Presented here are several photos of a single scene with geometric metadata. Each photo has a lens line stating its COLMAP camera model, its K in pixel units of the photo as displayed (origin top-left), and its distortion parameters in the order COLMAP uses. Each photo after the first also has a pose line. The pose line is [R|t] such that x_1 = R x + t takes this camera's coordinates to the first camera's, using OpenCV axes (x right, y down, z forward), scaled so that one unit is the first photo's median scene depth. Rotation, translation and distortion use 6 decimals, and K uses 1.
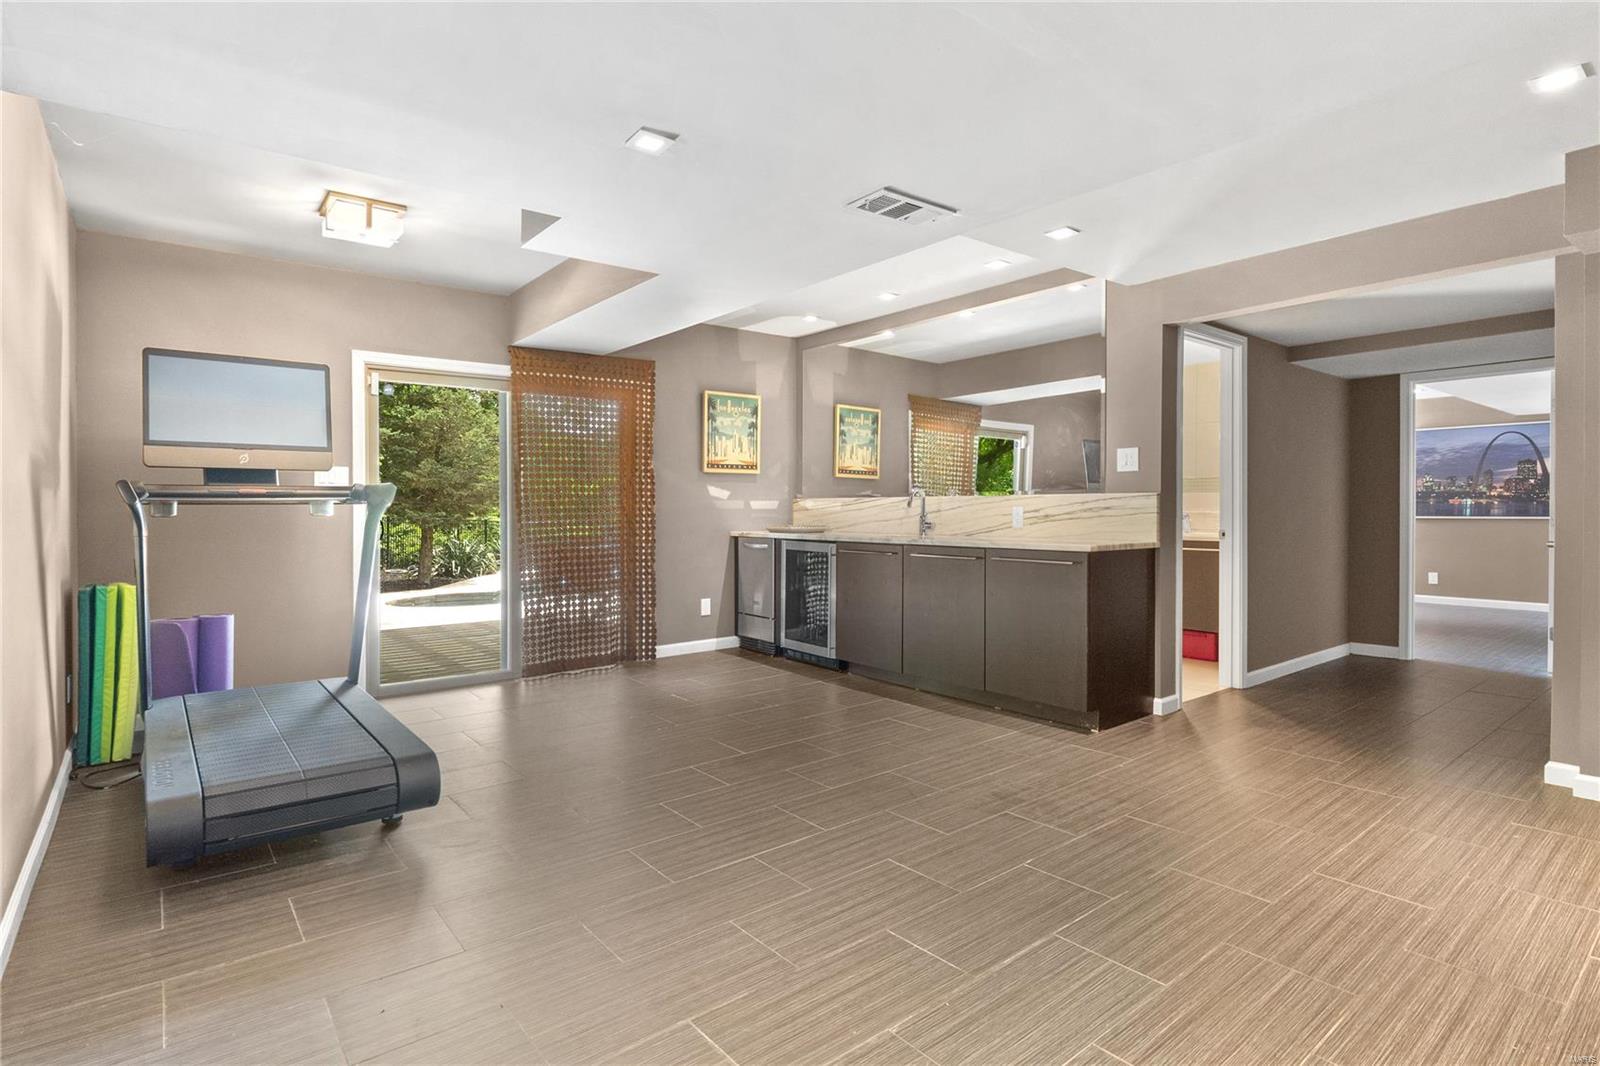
lens RADIAL K [[805.6, 0, 792.9], [0, 805.6, 531.2], [0, 0, 1]] dist [0.004043, 0.000058]
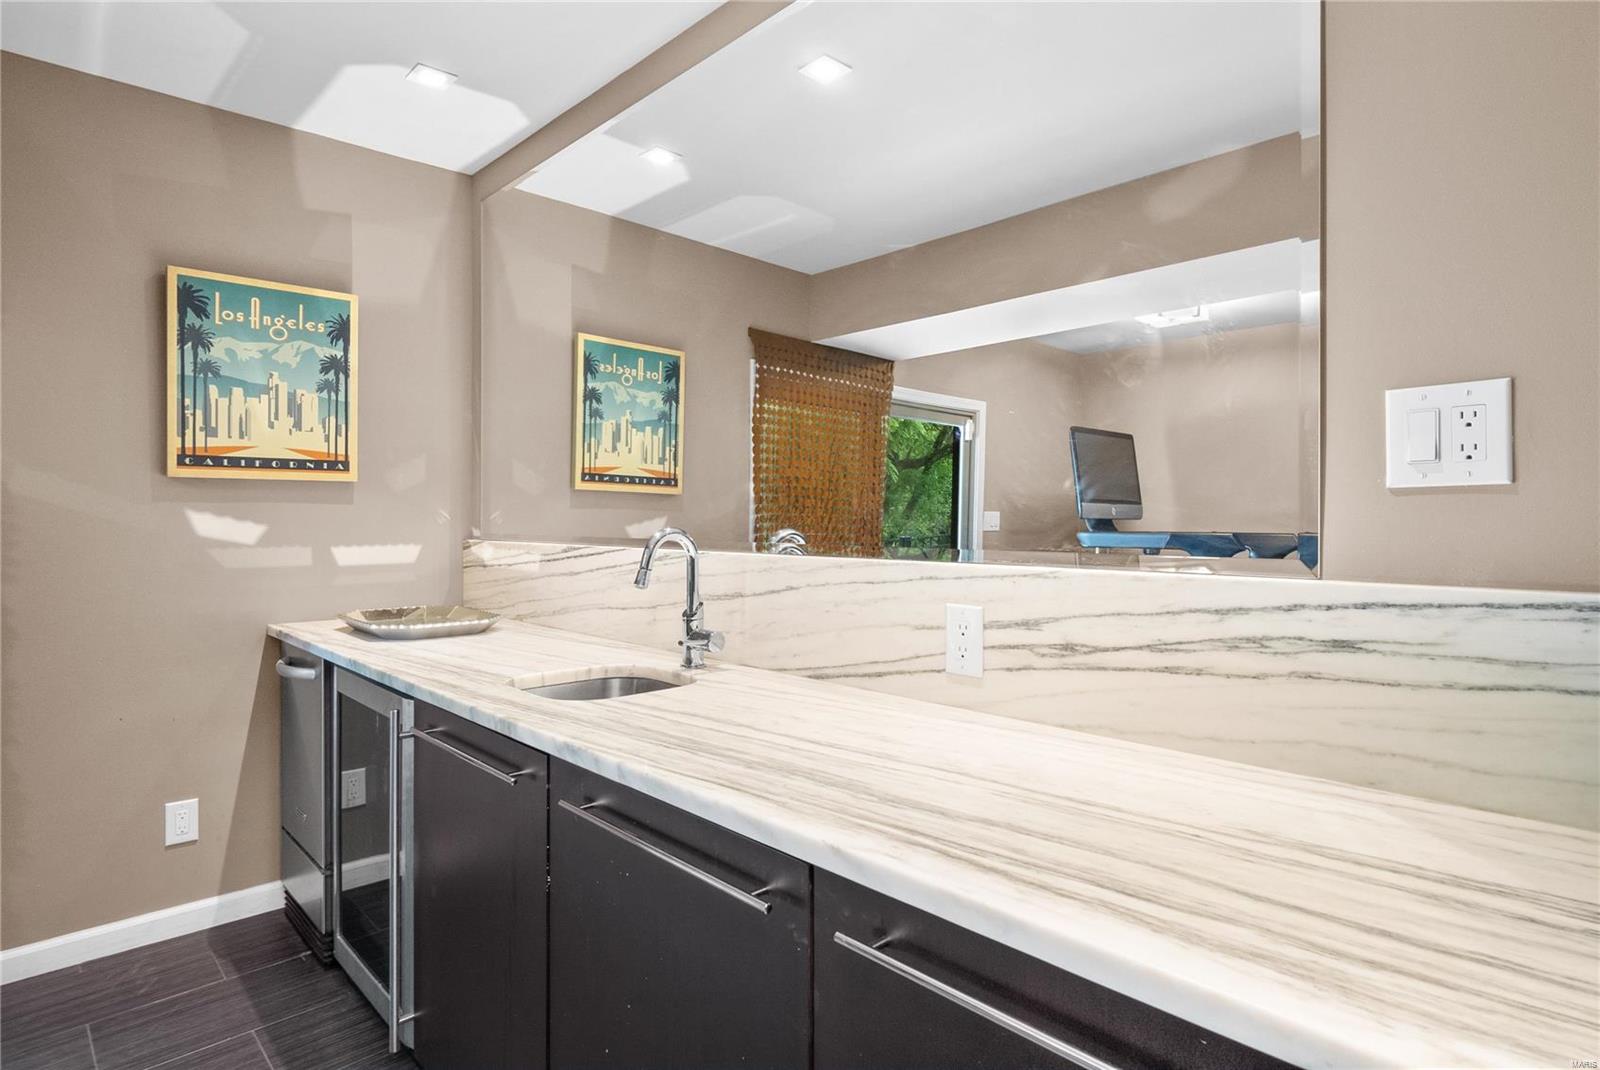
lens RADIAL K [[864.5, 0, 804.1], [0, 864.5, 530.5], [0, 0, 1]] dist [-0.005515, -0.000493]
pose [[0.995438, 0.002695, 0.095377, 0.149194], [-0.001305, 0.999892, -0.014631, -0.040401], [-0.095406, 0.014440, 0.995334, 0.539935]]
